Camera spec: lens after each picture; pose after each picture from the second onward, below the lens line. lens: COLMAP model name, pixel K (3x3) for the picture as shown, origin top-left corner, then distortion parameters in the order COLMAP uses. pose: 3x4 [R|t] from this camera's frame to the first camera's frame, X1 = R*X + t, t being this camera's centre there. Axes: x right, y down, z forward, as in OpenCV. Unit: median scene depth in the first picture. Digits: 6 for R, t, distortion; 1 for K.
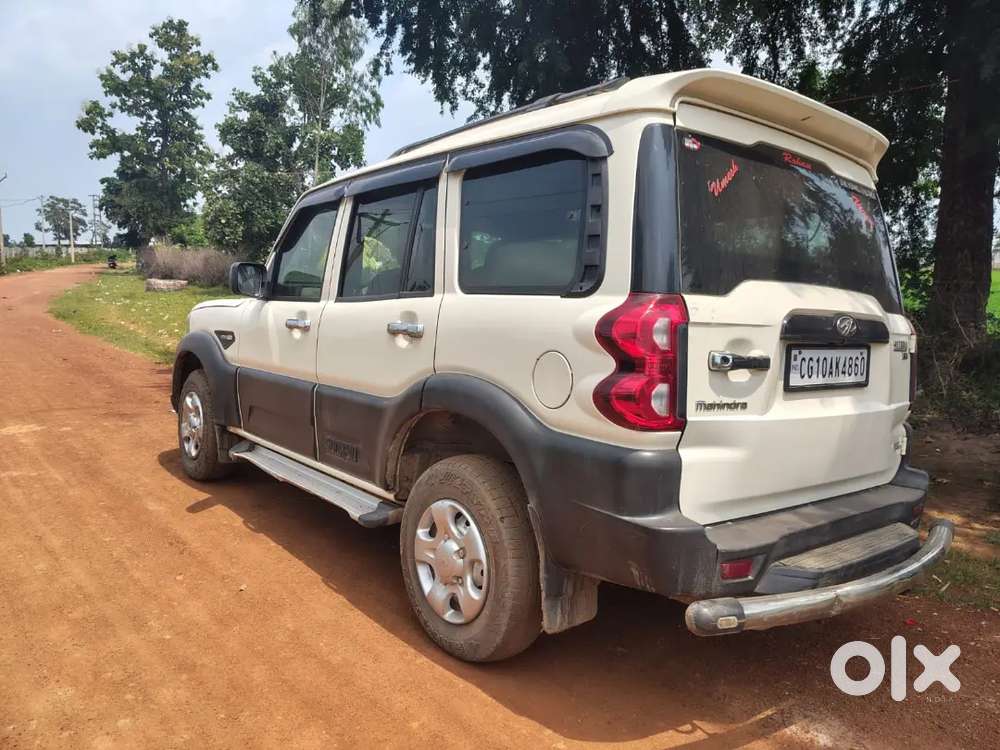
lens RADIAL K [[766.5, 0, 496.9], [0, 766.5, 364.3], [0, 0, 1]] dist [0.043194, -0.078969]
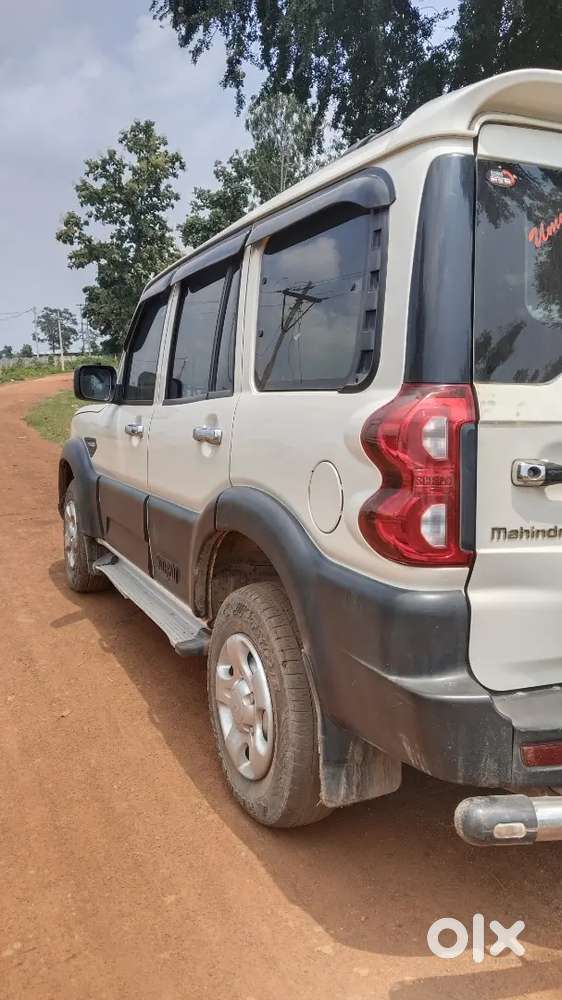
lens RADIAL K [[796.6, 0, 281.0], [0, 796.6, 500.0], [0, 0, 1]] dist [0.083740, -0.163882]
pose [[0.968811, -0.000628, -0.247800, 0.210479], [0.011959, 0.998950, 0.044221, -0.012676], [0.247513, -0.045805, 0.967801, 0.164224]]
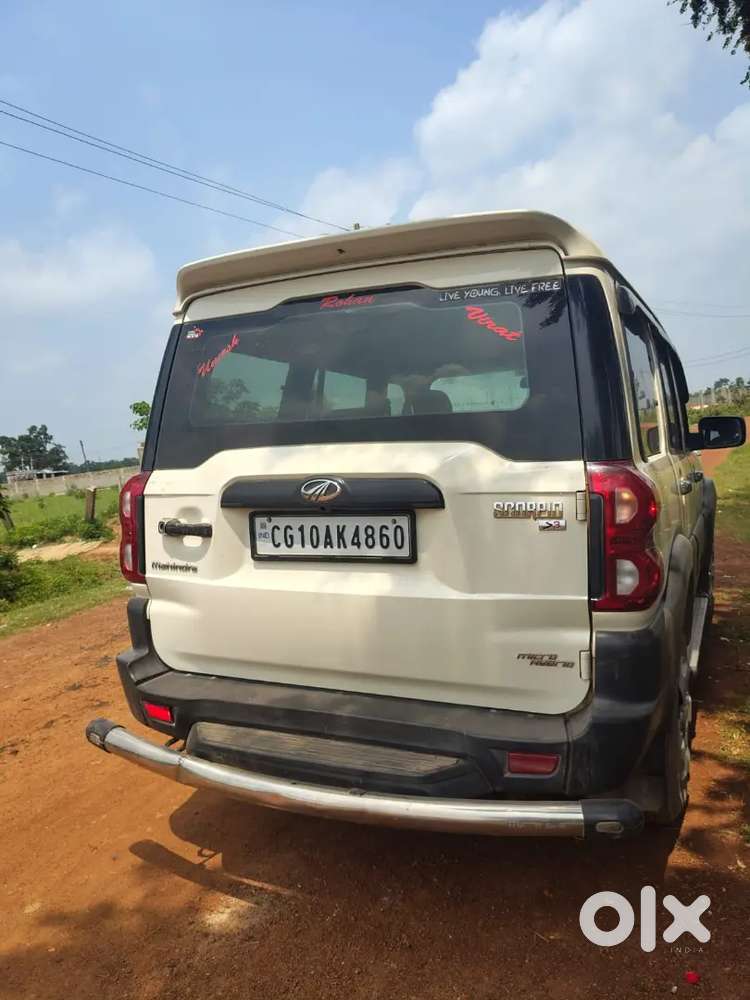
lens RADIAL K [[762.9, 0, 372.3], [0, 762.9, 490.2], [0, 0, 1]] dist [0.031878, -0.077686]
pose [[0.423682, -0.000185, -0.905811, 1.205513], [0.010847, 0.999929, 0.004870, -0.051168], [0.905746, -0.011889, 0.423654, 0.670274]]
